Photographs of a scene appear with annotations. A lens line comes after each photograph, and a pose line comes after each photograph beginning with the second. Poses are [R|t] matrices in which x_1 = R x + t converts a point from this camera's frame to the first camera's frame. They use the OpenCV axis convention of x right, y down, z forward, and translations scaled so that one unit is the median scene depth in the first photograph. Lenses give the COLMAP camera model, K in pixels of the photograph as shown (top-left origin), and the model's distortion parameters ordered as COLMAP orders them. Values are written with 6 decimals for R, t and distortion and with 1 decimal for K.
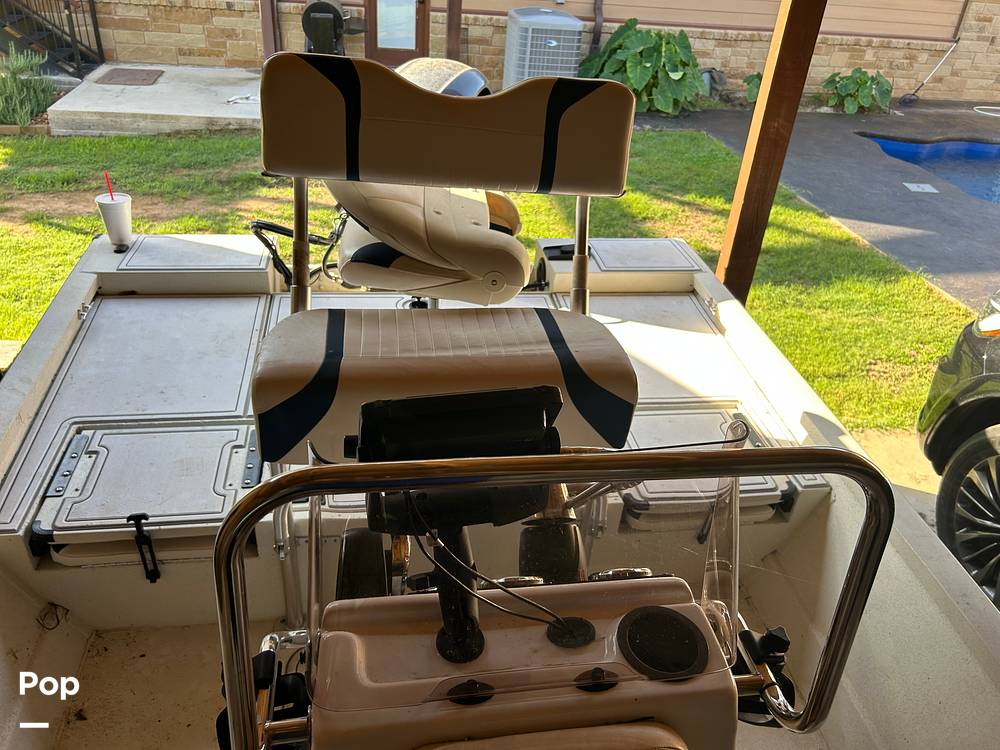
lens RADIAL K [[753.2, 0, 505.8], [0, 753.2, 360.3], [0, 0, 1]] dist [0.047096, -0.051658]
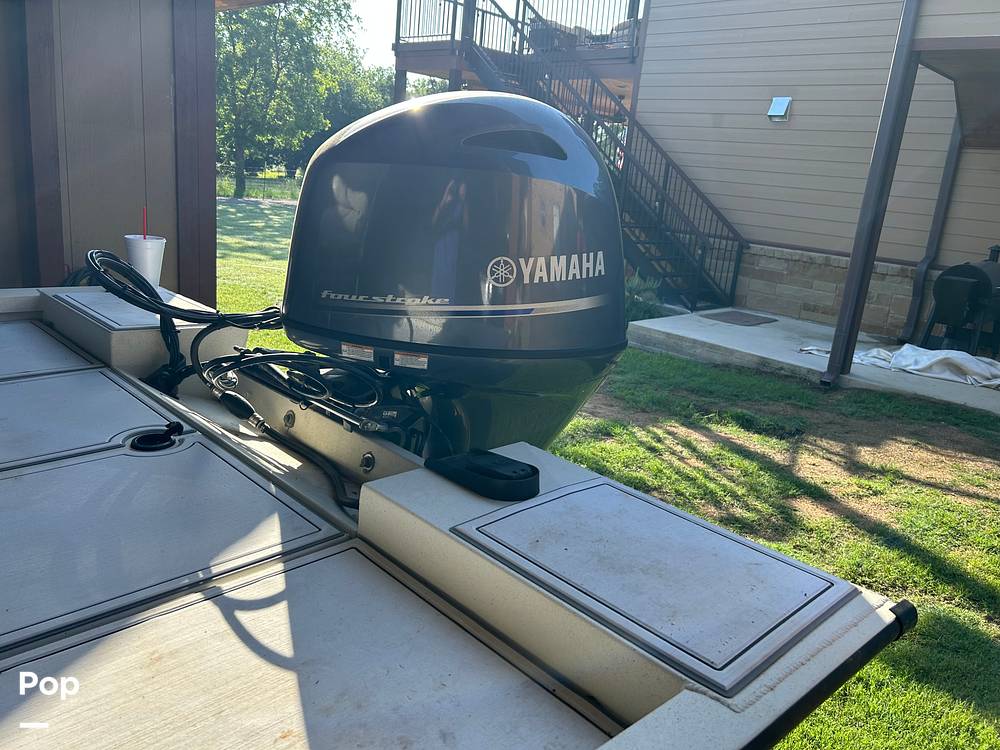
lens RADIAL K [[753.2, 0, 506.2], [0, 753.2, 370.7], [0, 0, 1]] dist [0.047096, -0.051658]
pose [[0.578331, 0.188260, -0.793783, 0.221004], [-0.463334, 0.876647, -0.129660, -0.077228], [0.671458, 0.442773, 0.594219, 0.417310]]
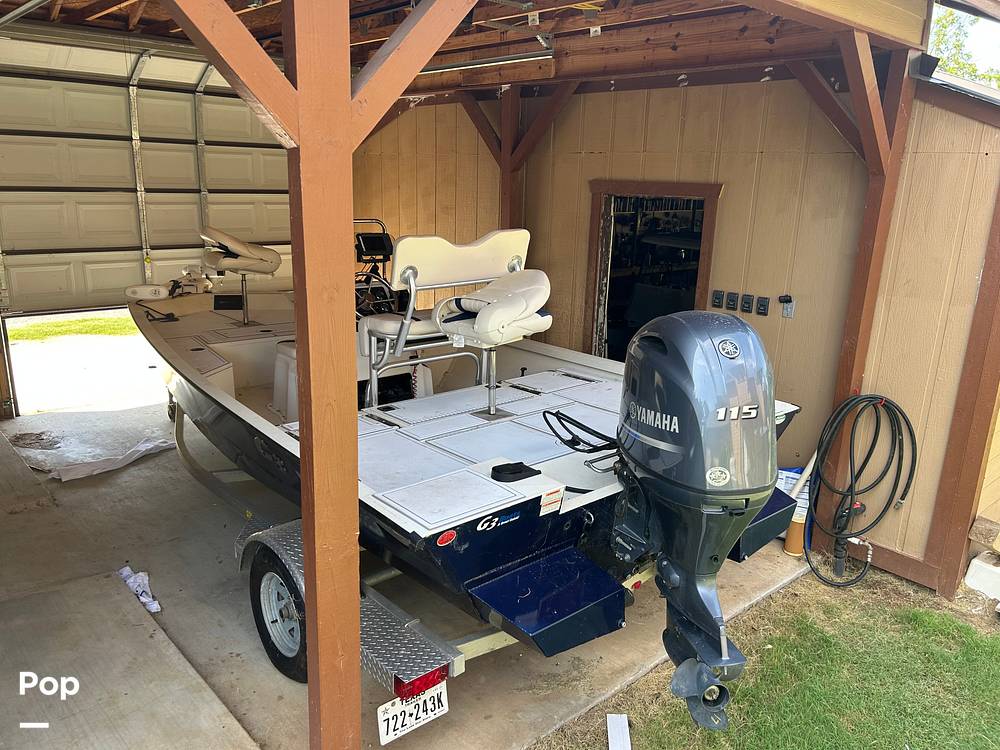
lens RADIAL K [[753.2, 0, 508.1], [0, 753.2, 379.4], [0, 0, 1]] dist [0.047096, -0.051658]
pose [[-0.843004, 0.042335, -0.536239, 0.320595], [-0.355573, 0.704175, 0.614578, -0.442075], [0.403624, 0.708763, -0.578569, 0.816338]]
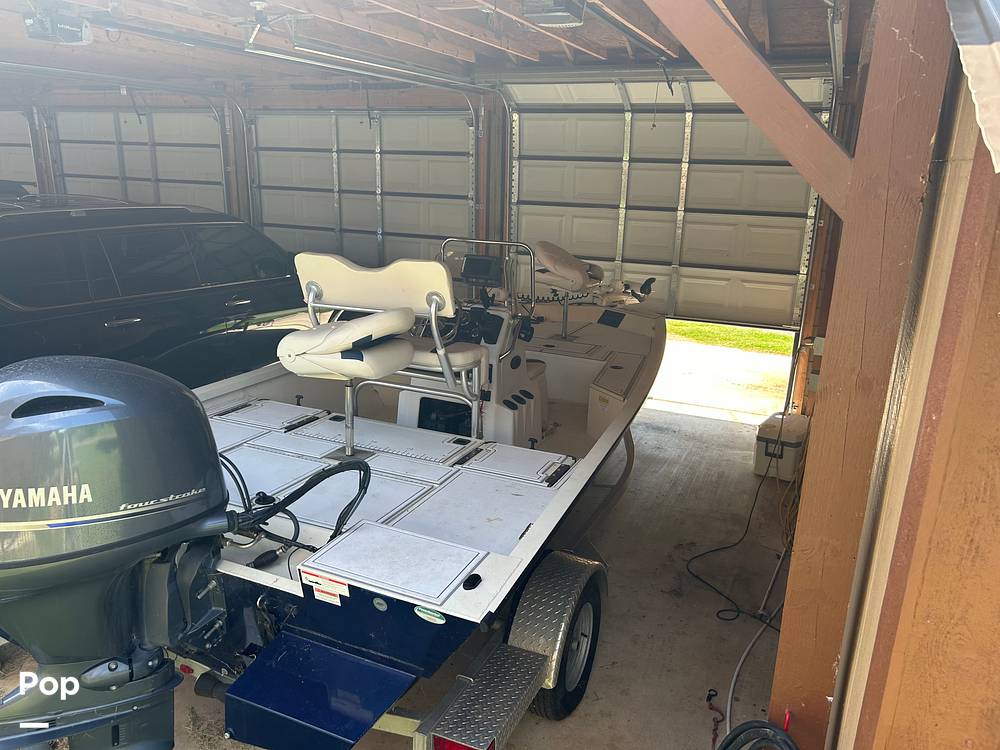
lens RADIAL K [[753.2, 0, 498.6], [0, 753.2, 375.9], [0, 0, 1]] dist [0.047096, -0.051658]
pose [[-0.828703, -0.244807, 0.503309, -0.456404], [0.210445, 0.696986, 0.685509, -0.440381], [-0.518617, 0.674003, -0.526077, 0.651471]]
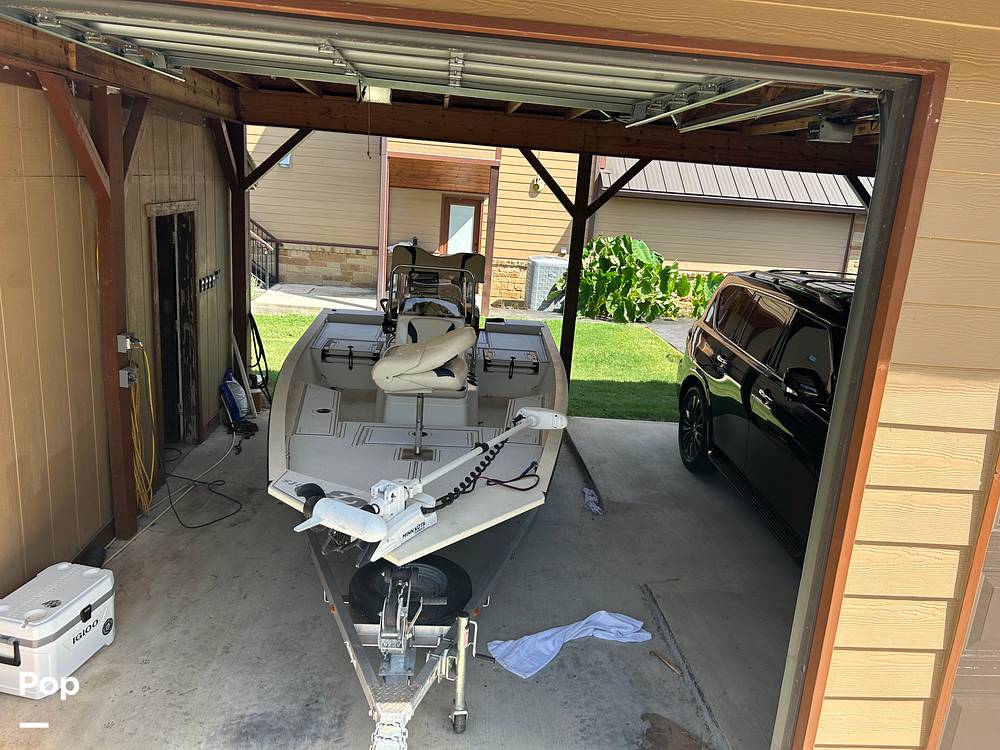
lens RADIAL K [[753.2, 0, 507.1], [0, 753.2, 376.4], [0, 0, 1]] dist [0.047096, -0.051658]
pose [[0.995361, 0.024831, -0.092946, 0.205266], [-0.051402, 0.953920, -0.295625, 0.454137], [0.081323, 0.299031, 0.950772, -0.787237]]
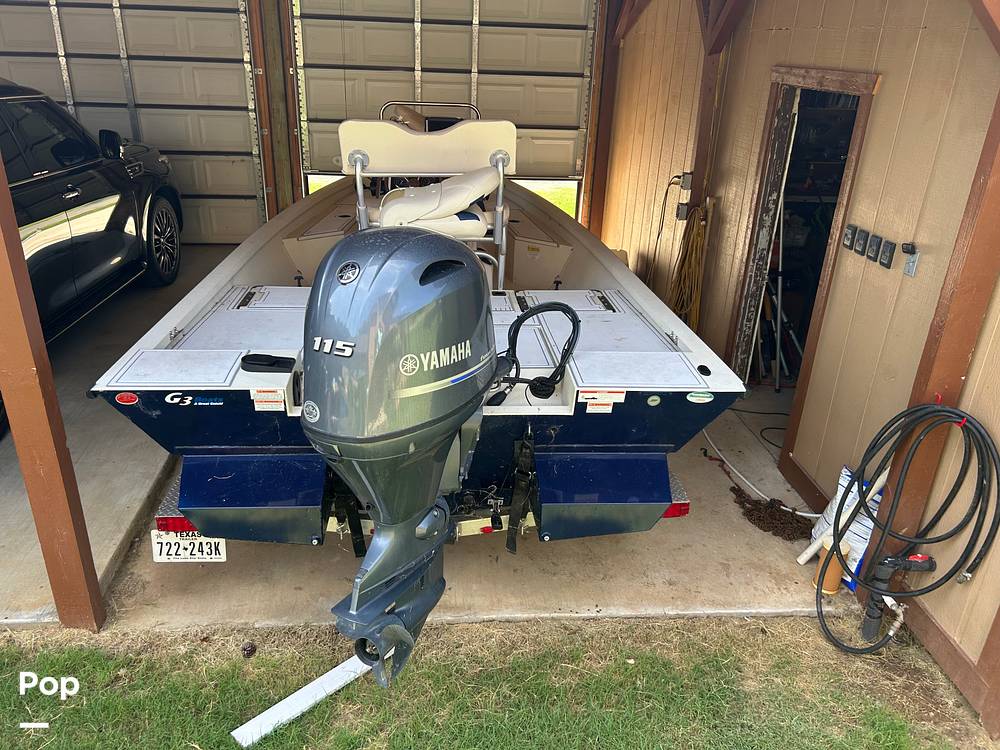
lens RADIAL K [[753.2, 0, 495.8], [0, 753.2, 368.0], [0, 0, 1]] dist [0.047096, -0.051658]
pose [[-0.990386, -0.134011, 0.034314, -0.129735], [-0.048530, 0.568870, 0.820995, -0.514383], [-0.129542, 0.811436, -0.569904, 0.842847]]
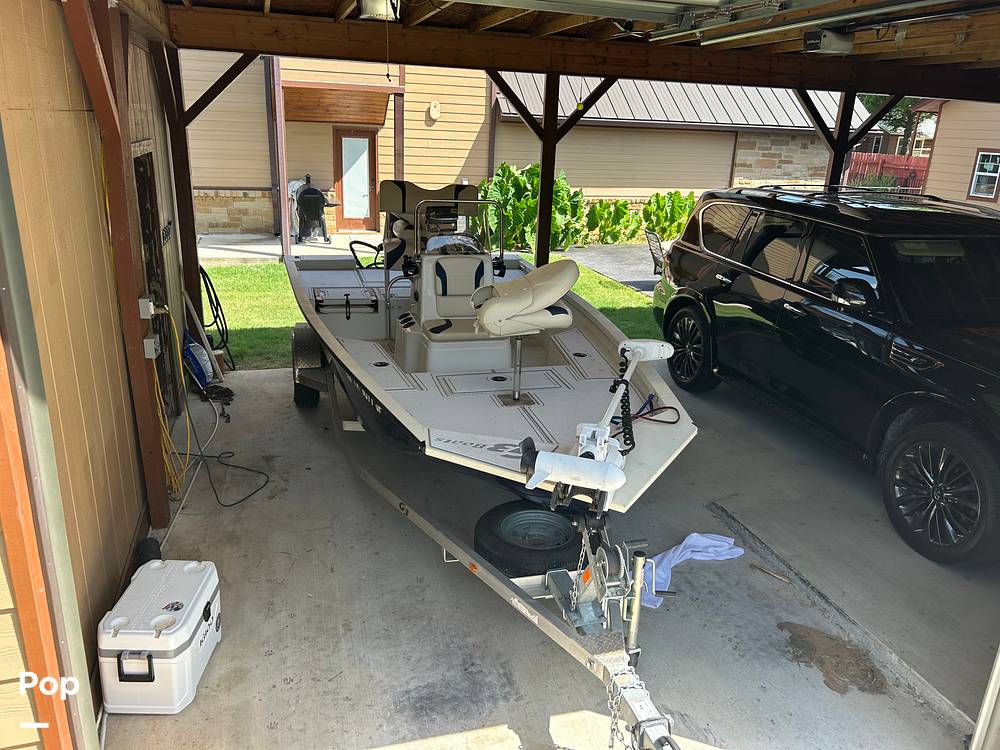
lens RADIAL K [[753.2, 0, 498.8], [0, 753.2, 381.2], [0, 0, 1]] dist [0.047096, -0.051658]
pose [[0.993865, -0.065928, 0.088800, -0.040654], [0.083071, 0.975052, -0.205845, 0.438874], [-0.073014, 0.211959, 0.974547, -0.753618]]
